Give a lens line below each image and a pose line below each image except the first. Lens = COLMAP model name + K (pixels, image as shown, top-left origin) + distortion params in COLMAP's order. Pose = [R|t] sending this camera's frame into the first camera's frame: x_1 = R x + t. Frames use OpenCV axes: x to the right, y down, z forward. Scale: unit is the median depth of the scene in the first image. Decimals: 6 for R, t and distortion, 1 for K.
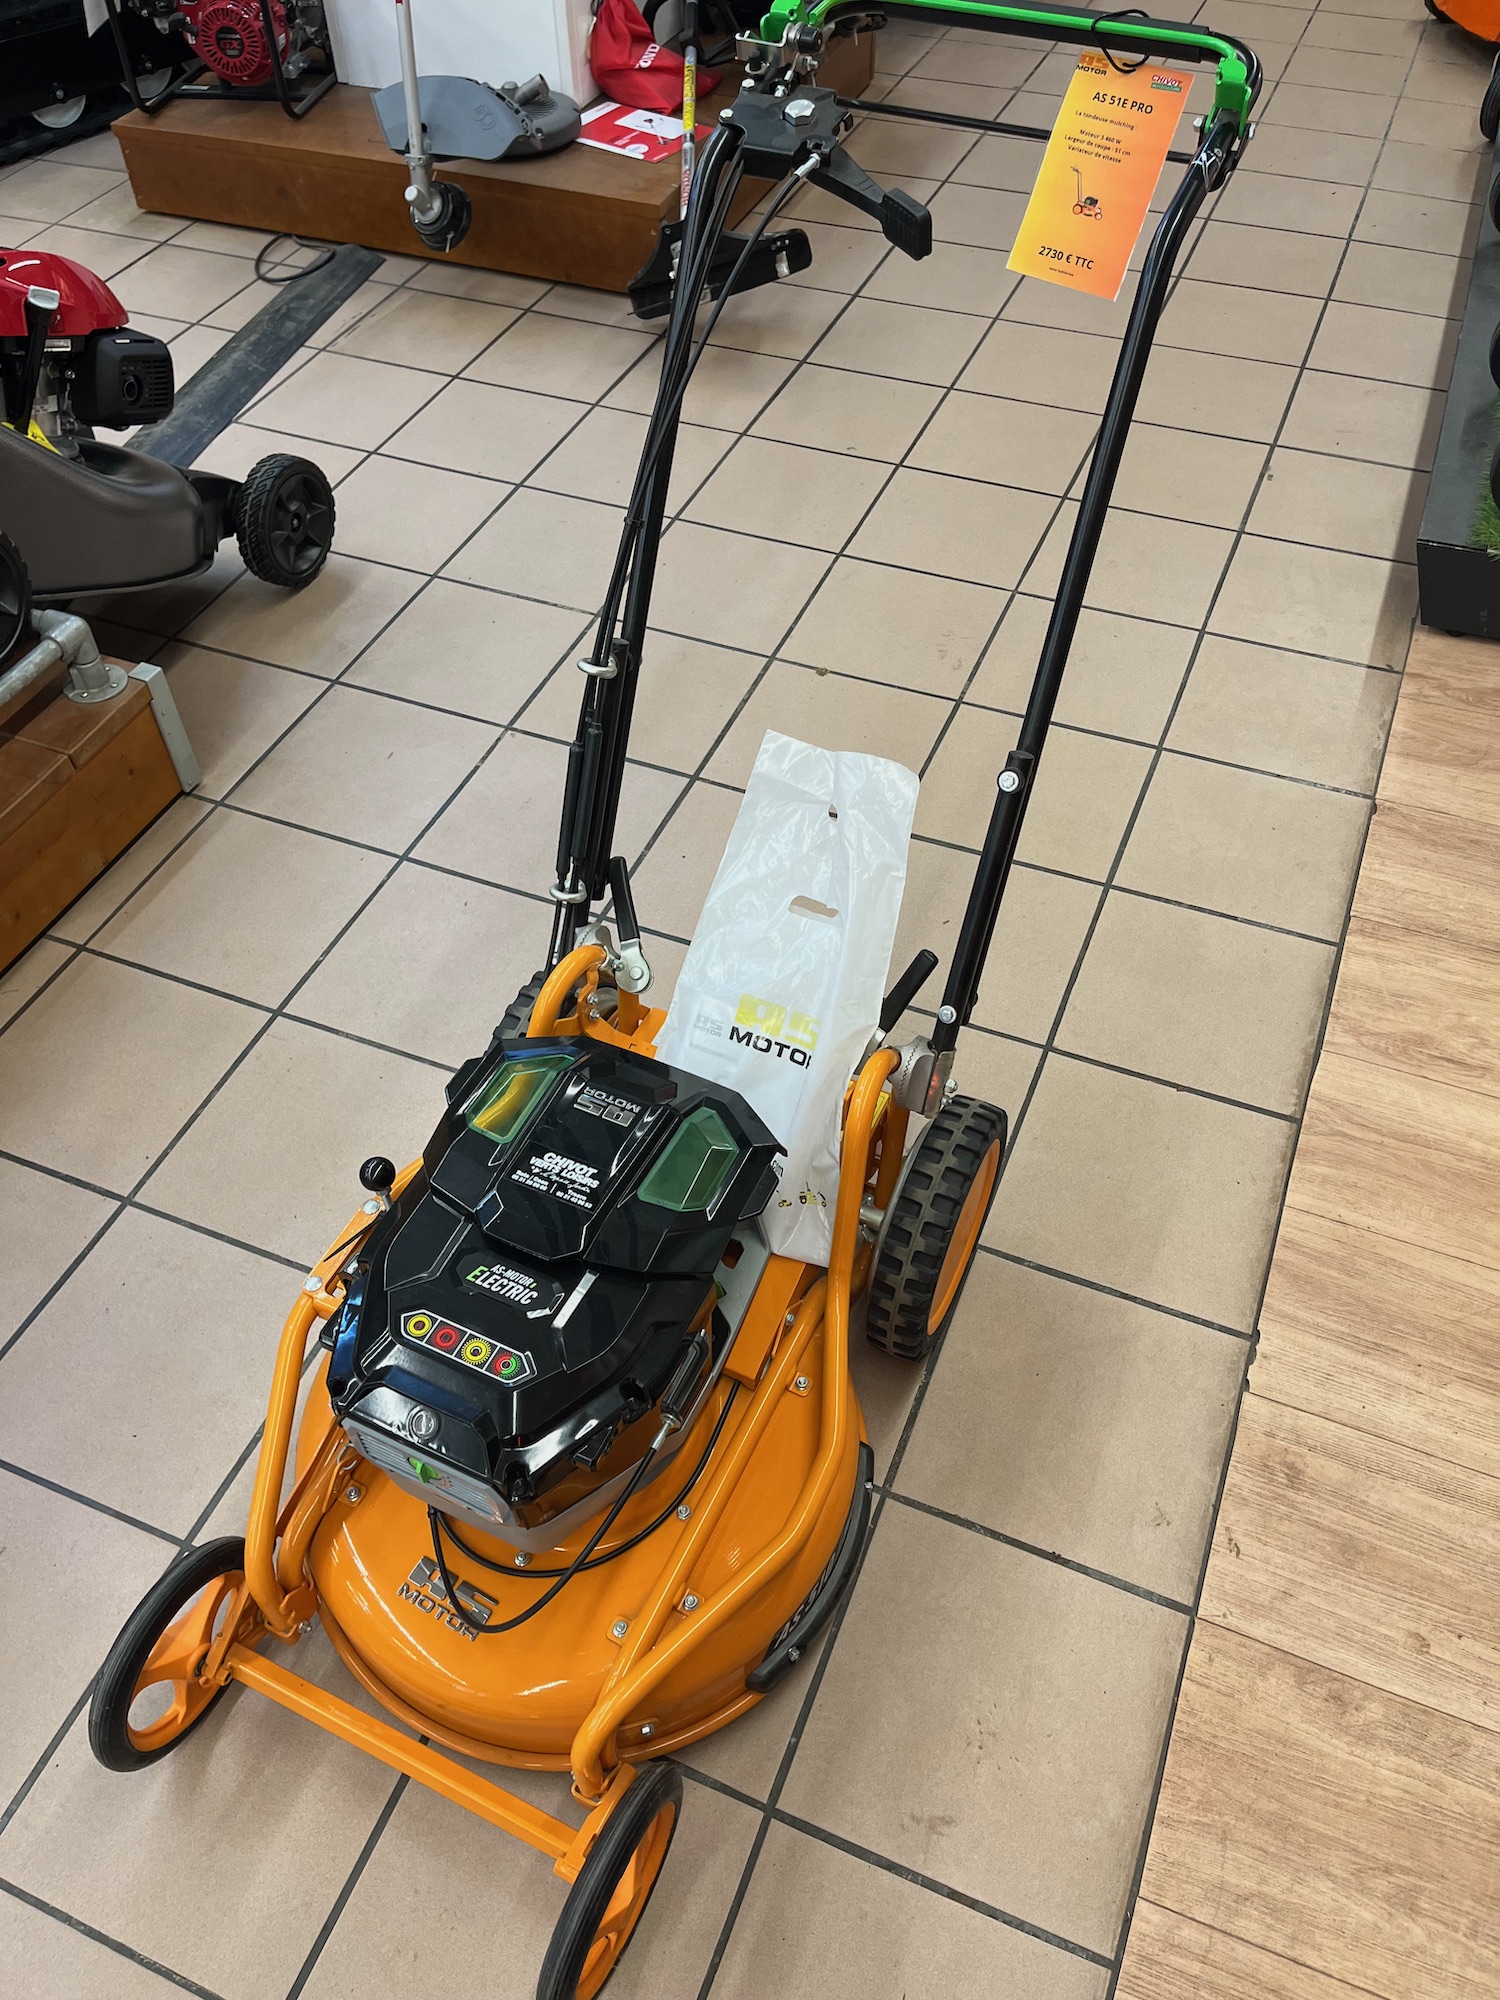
lens RADIAL K [[1520.0, 0, 750.0], [0, 1520.0, 1000.0], [0, 0, 1]] dist [0.119180, -0.151256]
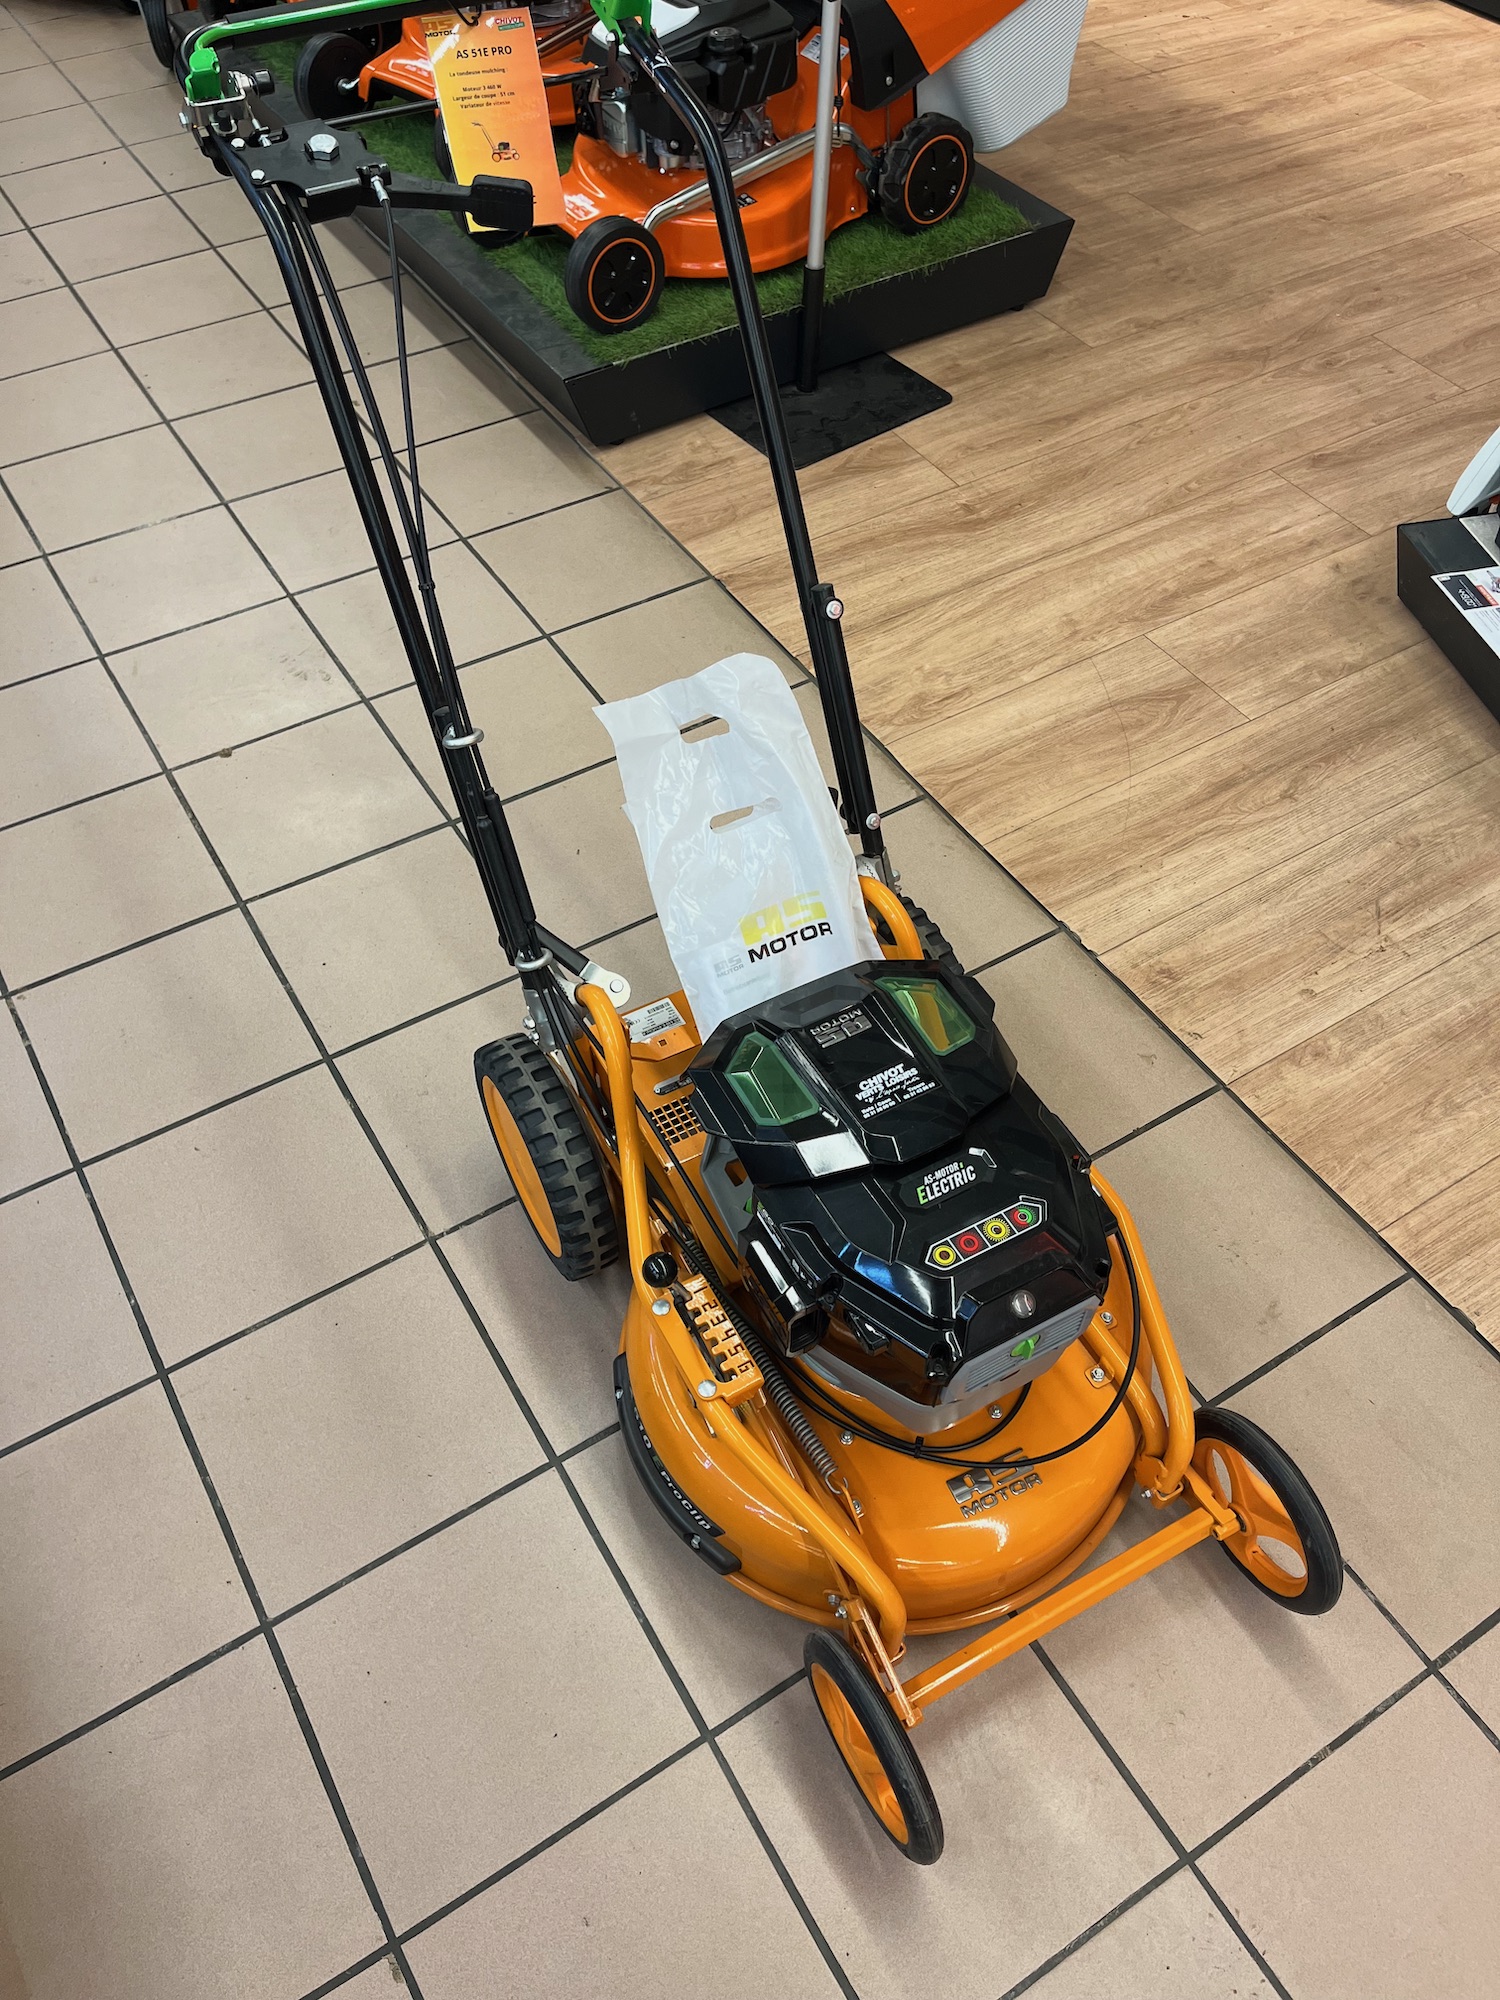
lens RADIAL K [[1529.1, 0, 753.5], [0, 1529.1, 1010.2], [0, 0, 1]] dist [0.082976, -0.111987]
pose [[0.585217, -0.617755, 0.525262, -0.612730], [0.601911, 0.764997, 0.229090, -0.198741], [-0.543345, 0.182094, 0.819523, 0.135305]]
